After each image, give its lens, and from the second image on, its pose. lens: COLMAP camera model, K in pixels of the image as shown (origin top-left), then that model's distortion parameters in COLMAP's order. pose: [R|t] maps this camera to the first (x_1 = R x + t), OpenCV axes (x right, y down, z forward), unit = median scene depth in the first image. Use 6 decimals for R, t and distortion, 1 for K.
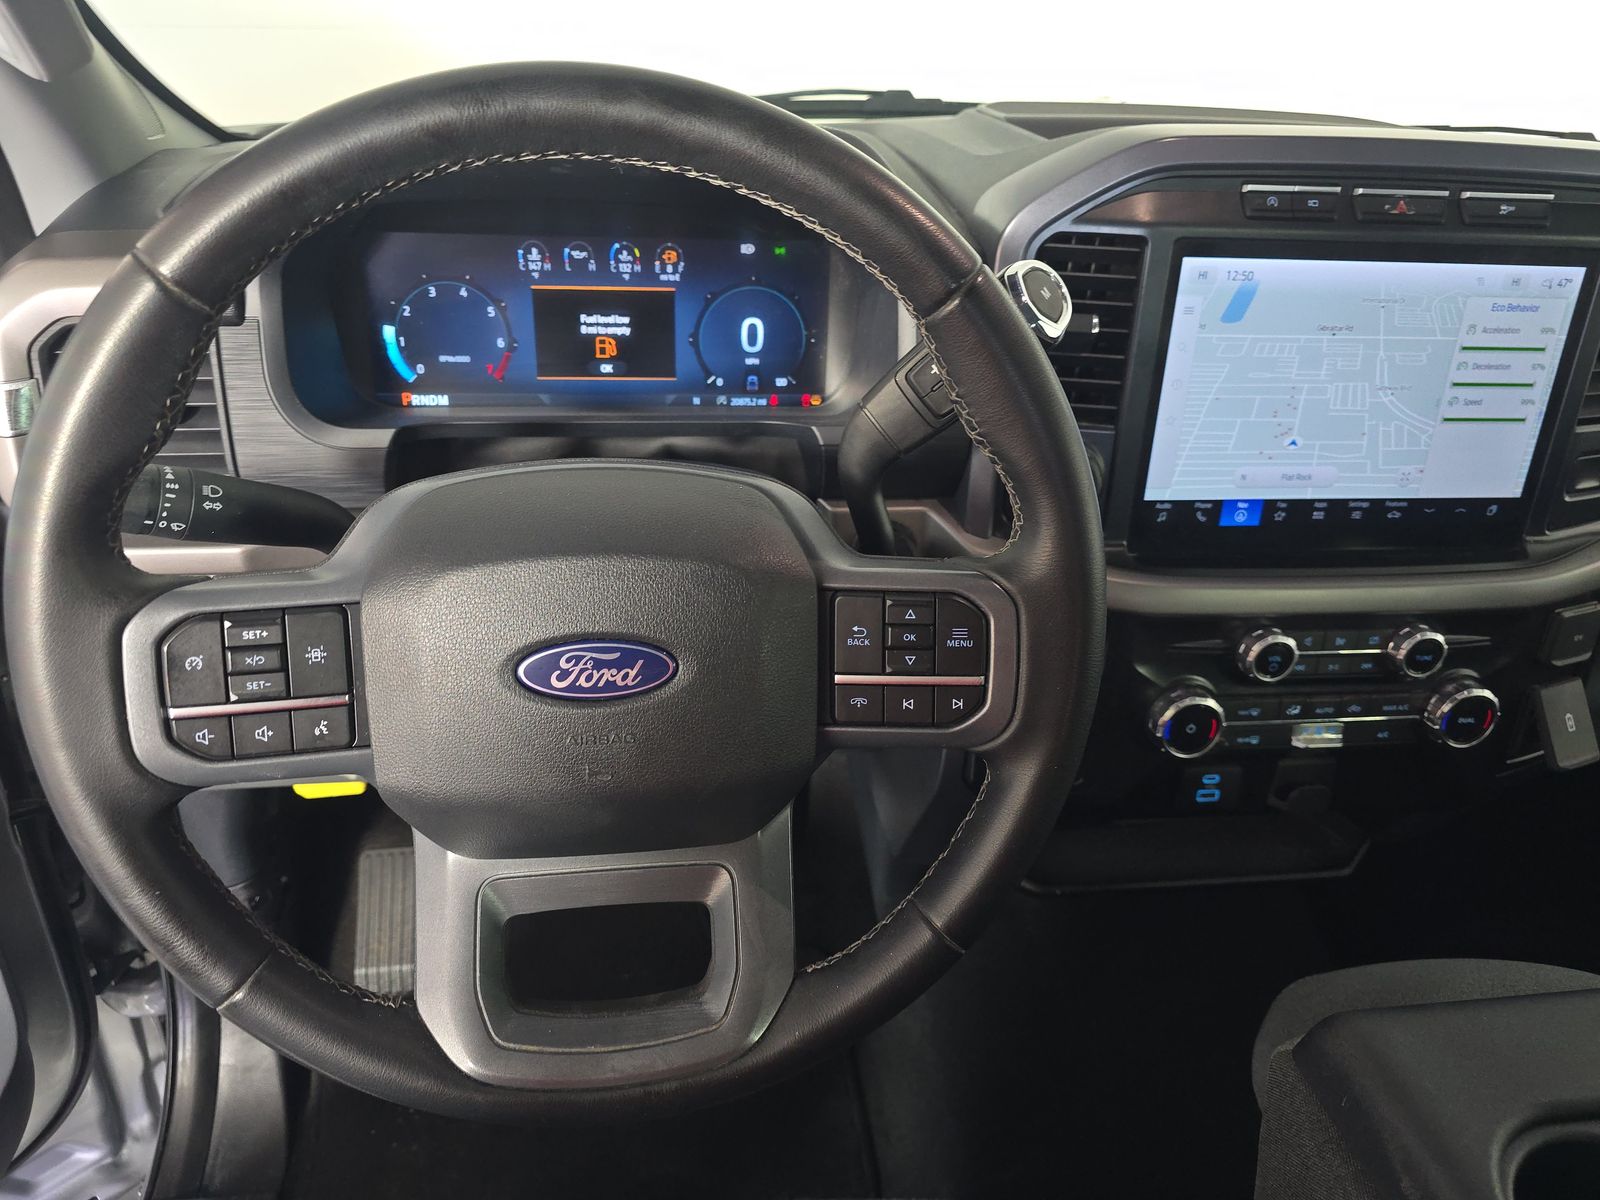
lens RADIAL K [[1081.4, 0, 784.2], [0, 1081.4, 621.6], [0, 0, 1]] dist [0.054532, -0.050161]
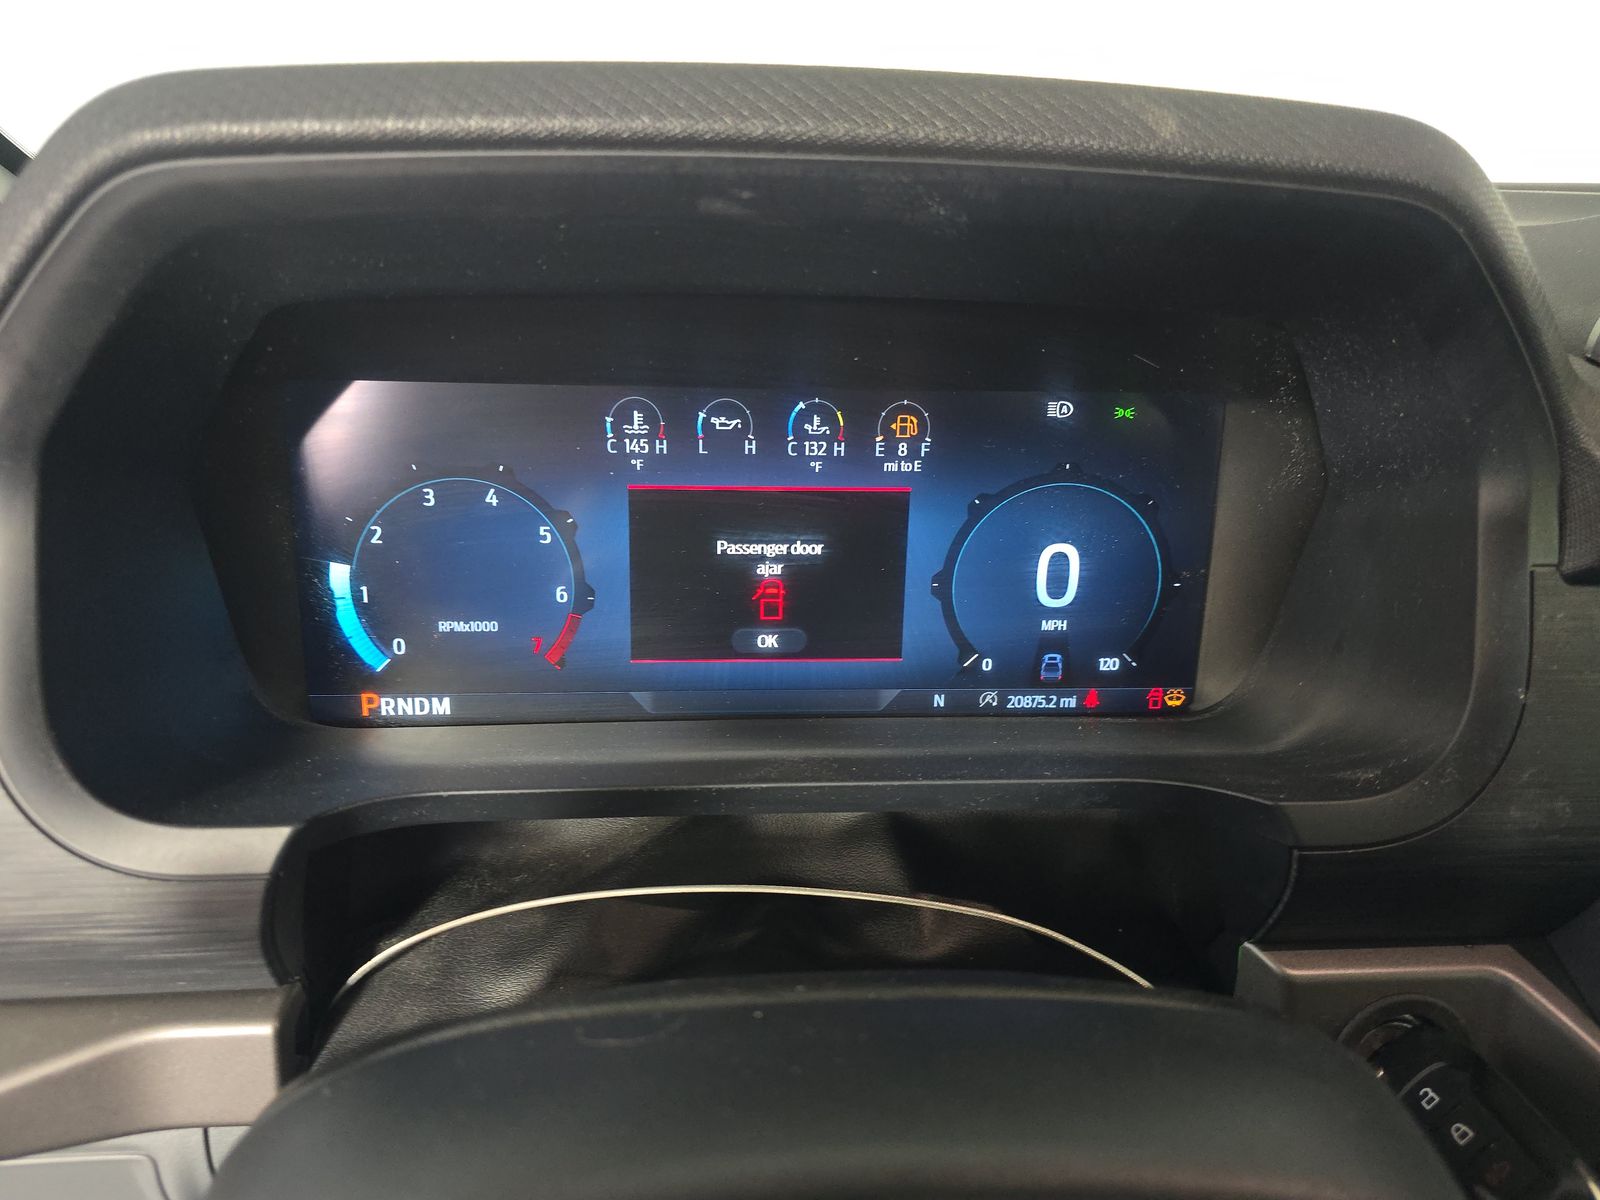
lens RADIAL K [[1081.4, 0, 784.2], [0, 1081.4, 621.6], [0, 0, 1]] dist [0.054532, -0.050161]
pose [[0.998394, 0.004761, -0.056449, -0.139829], [-0.013788, 0.986920, -0.160621, -0.177315], [0.054946, 0.161142, 0.985401, 0.555228]]
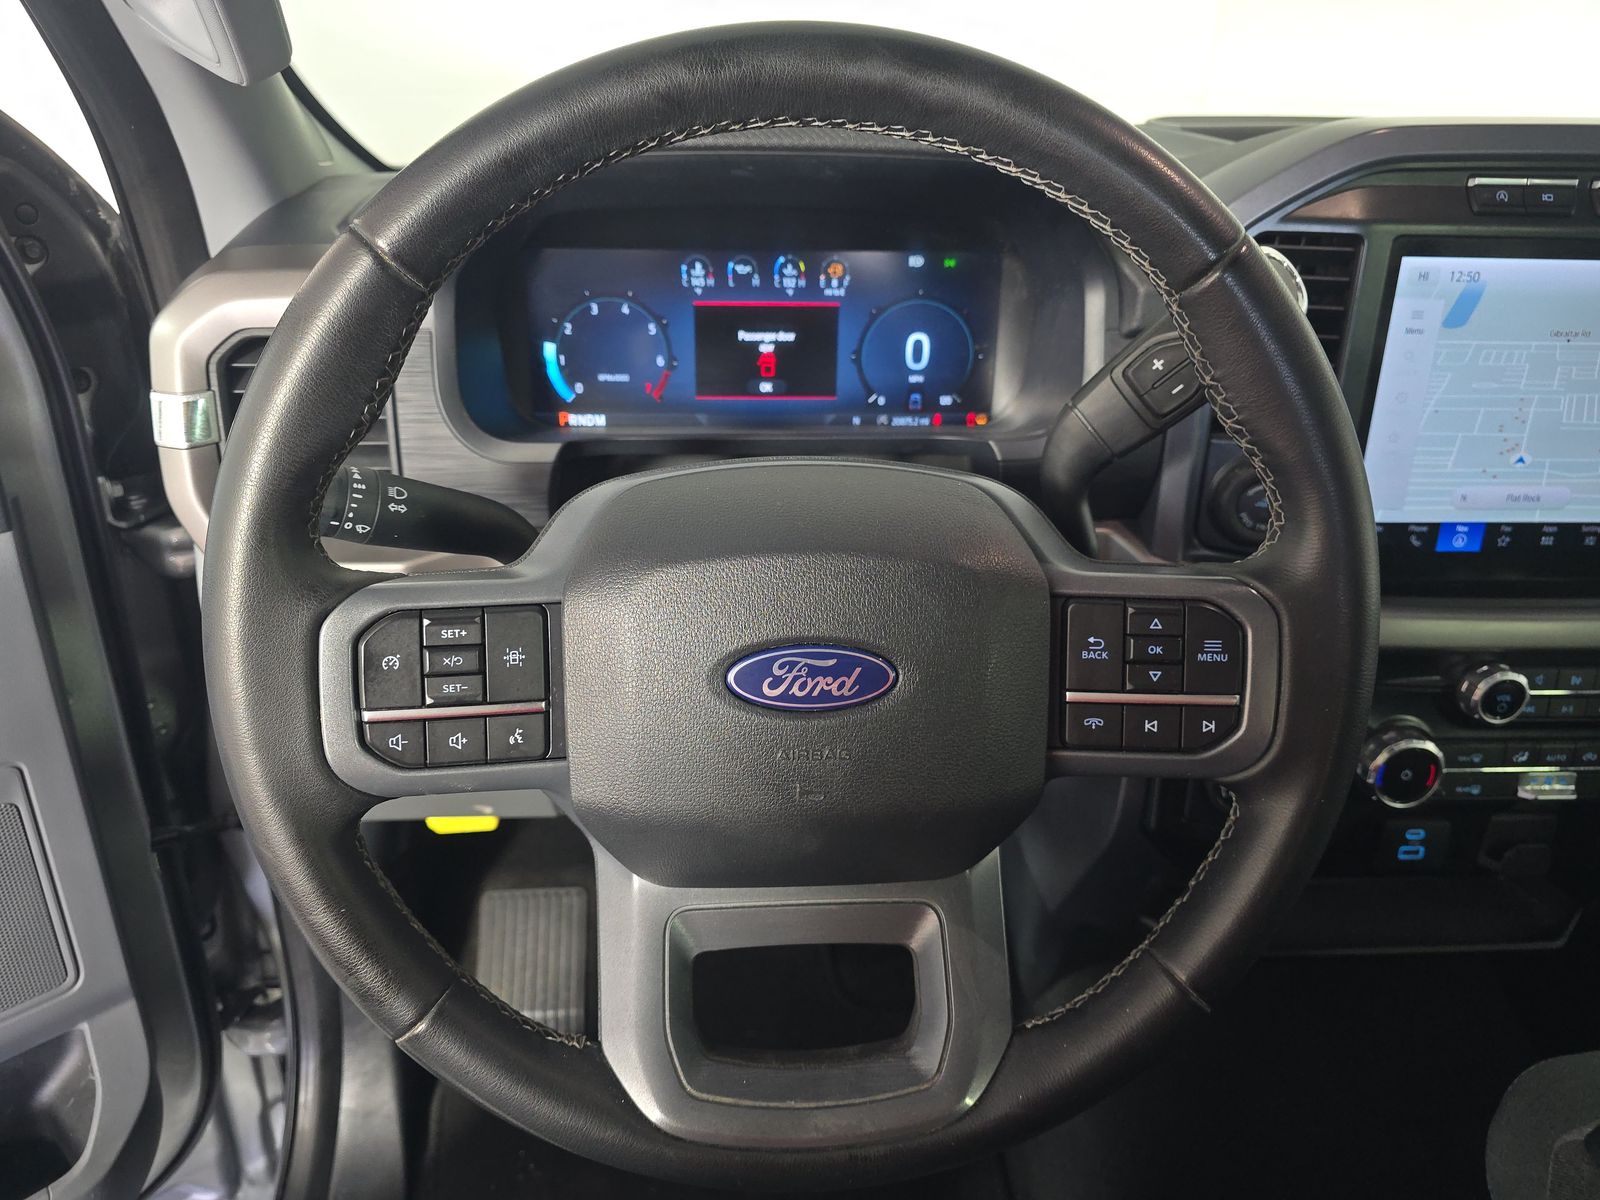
lens RADIAL K [[1081.4, 0, 784.2], [0, 1081.4, 621.6], [0, 0, 1]] dist [0.054532, -0.050161]
pose [[0.997279, 0.009560, -0.073091, -0.081830], [-0.013459, 0.998502, -0.053040, 0.028900], [0.072474, 0.053879, 0.995914, 0.056449]]
